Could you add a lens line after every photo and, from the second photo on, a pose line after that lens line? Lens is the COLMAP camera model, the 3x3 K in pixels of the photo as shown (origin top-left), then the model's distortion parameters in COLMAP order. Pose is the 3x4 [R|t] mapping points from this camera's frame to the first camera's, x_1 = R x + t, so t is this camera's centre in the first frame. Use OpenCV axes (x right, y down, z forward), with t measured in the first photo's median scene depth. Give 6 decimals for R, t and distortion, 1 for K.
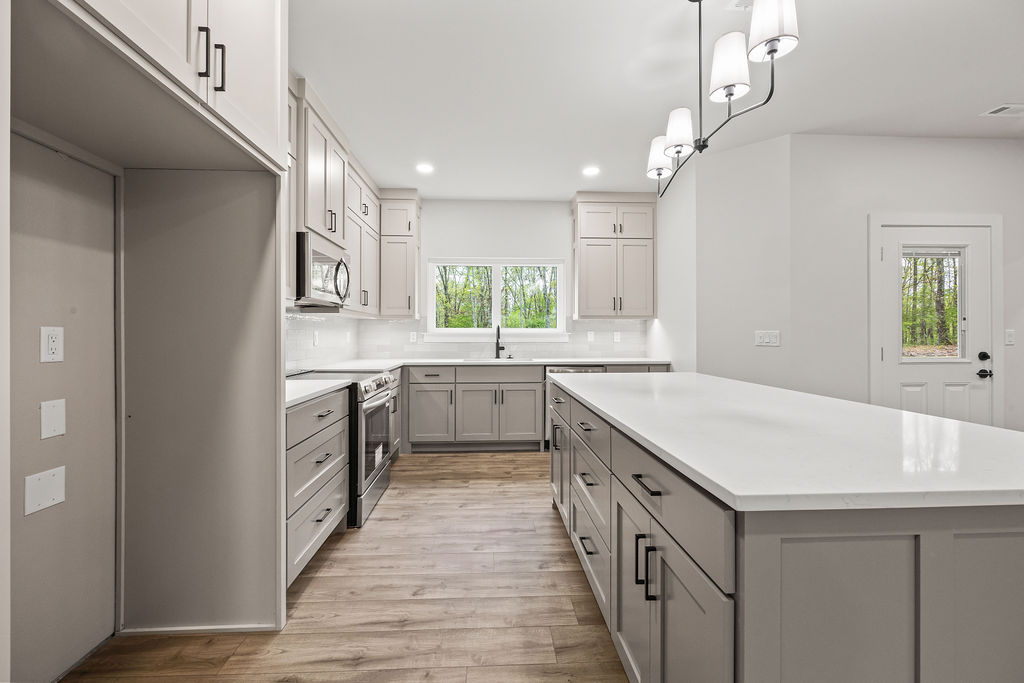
lens RADIAL K [[410.0, 0, 508.1], [0, 410.0, 332.7], [0, 0, 1]] dist [0.000210, -0.001143]
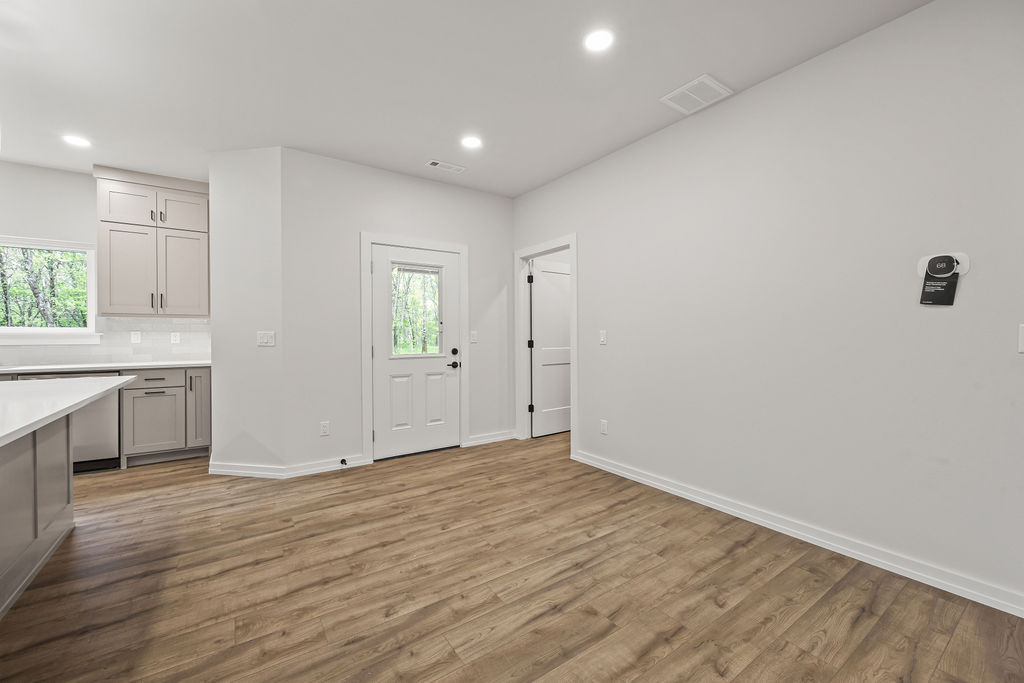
lens RADIAL K [[410.0, 0, 498.0], [0, 410.0, 335.8], [0, 0, 1]] dist [0.000210, -0.001143]
pose [[0.853758, 0.000720, 0.520670, 0.589601], [-0.001622, 0.999998, 0.001276, 0.004397], [-0.520668, -0.001934, 0.853757, -0.197025]]
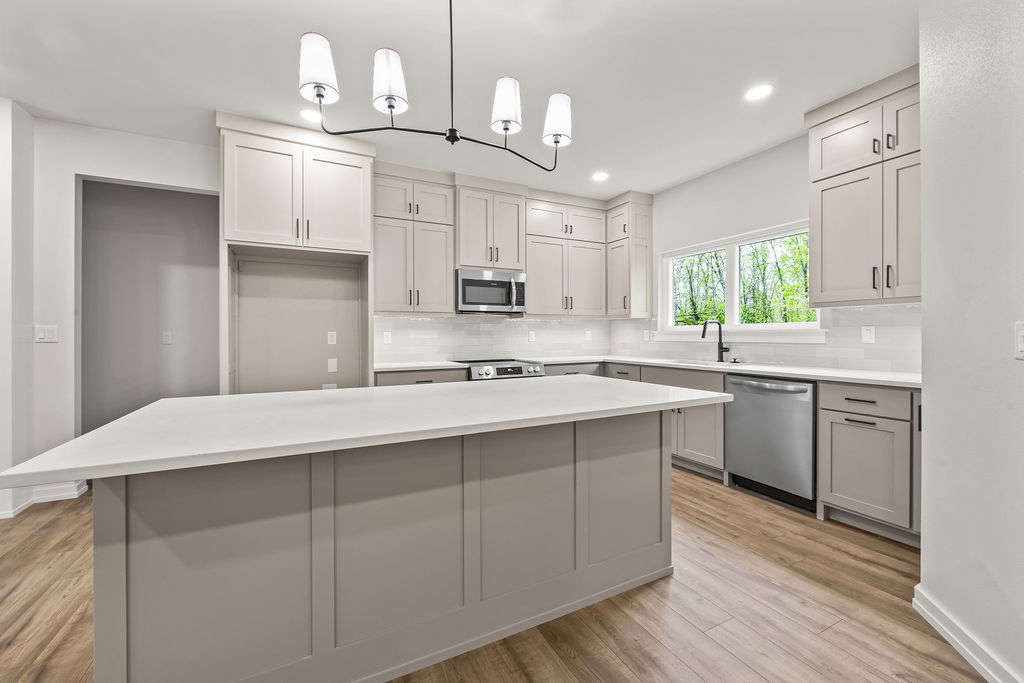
lens RADIAL K [[410.0, 0, 507.9], [0, 410.0, 330.5], [0, 0, 1]] dist [0.000210, -0.001143]
pose [[0.409652, -0.010955, -0.912176, 0.774452], [0.009384, 0.999926, -0.007794, 0.003752], [0.912194, -0.005366, 0.409724, 0.400936]]
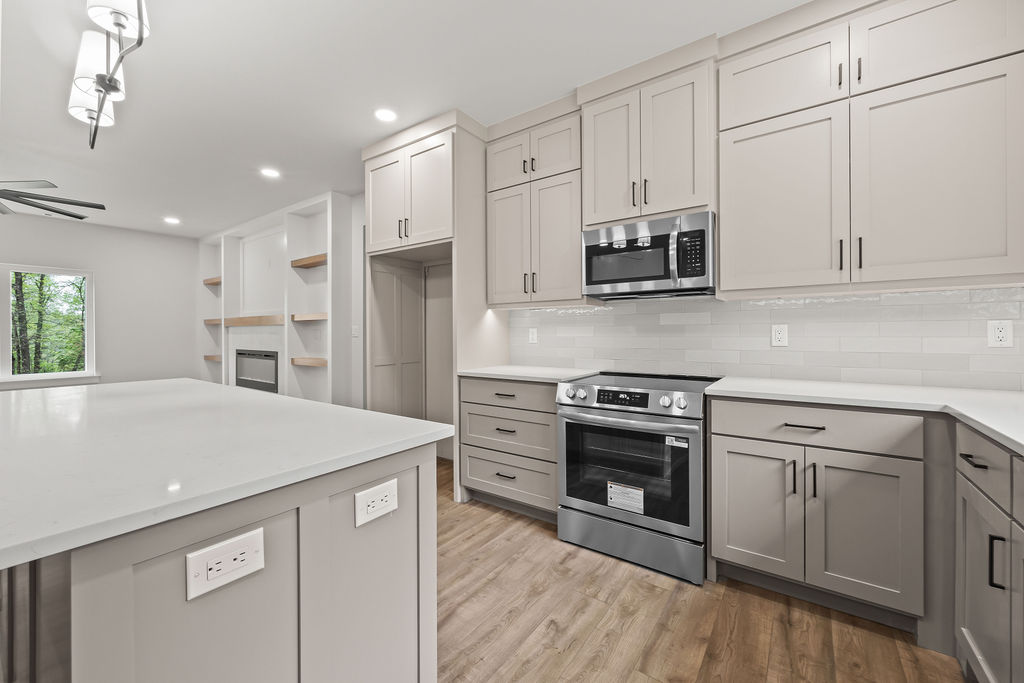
lens RADIAL K [[410.0, 0, 508.5], [0, 410.0, 330.8], [0, 0, 1]] dist [0.000210, -0.001143]
pose [[-0.627681, 0.001048, -0.778470, 0.329842], [0.009482, 0.999935, -0.006300, 0.006200], [0.778413, -0.011336, -0.627651, 1.138349]]
